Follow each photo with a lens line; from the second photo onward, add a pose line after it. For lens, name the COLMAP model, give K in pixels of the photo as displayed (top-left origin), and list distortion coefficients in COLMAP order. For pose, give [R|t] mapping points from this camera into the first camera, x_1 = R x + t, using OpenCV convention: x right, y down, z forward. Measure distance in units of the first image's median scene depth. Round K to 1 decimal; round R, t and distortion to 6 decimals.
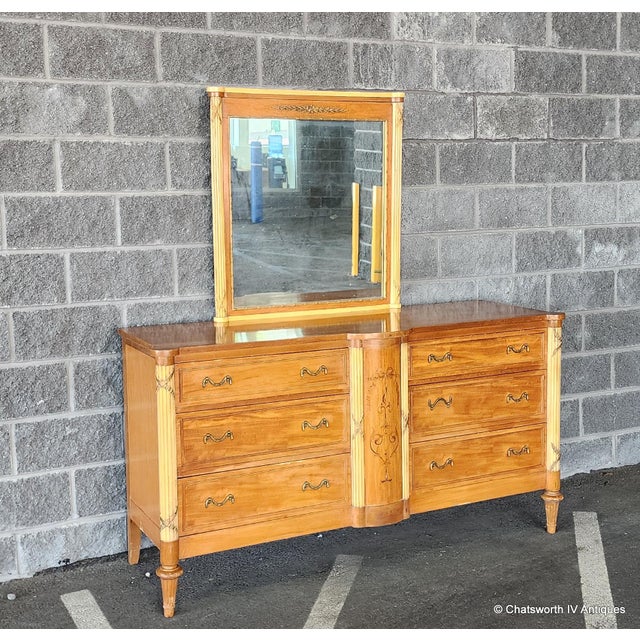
lens RADIAL K [[964.5, 0, 340.9], [0, 964.5, 311.7], [0, 0, 1]] dist [0.200225, -0.627206]
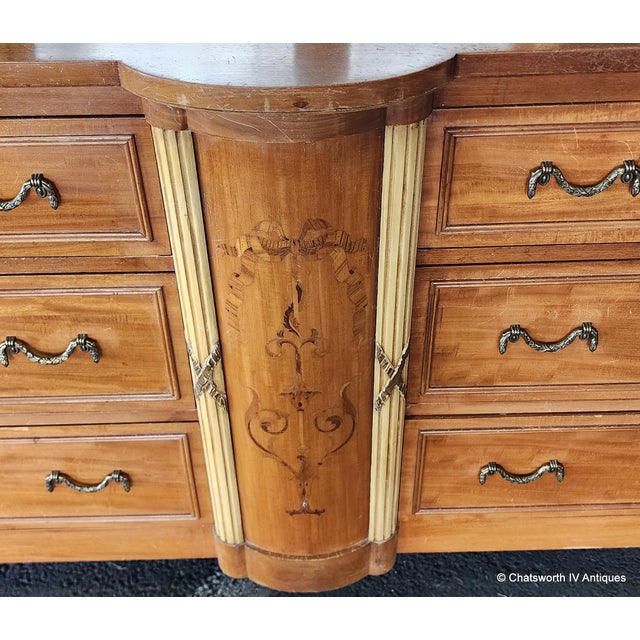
lens RADIAL K [[823.0, 0, 308.9], [0, 823.0, 320.5], [0, 0, 1]] dist [0.176973, -0.489553]
pose [[0.892288, 0.289474, -0.346450, 0.123845], [-0.047076, 0.822861, 0.566290, -0.037508], [0.449006, -0.488984, 0.747856, 0.803162]]
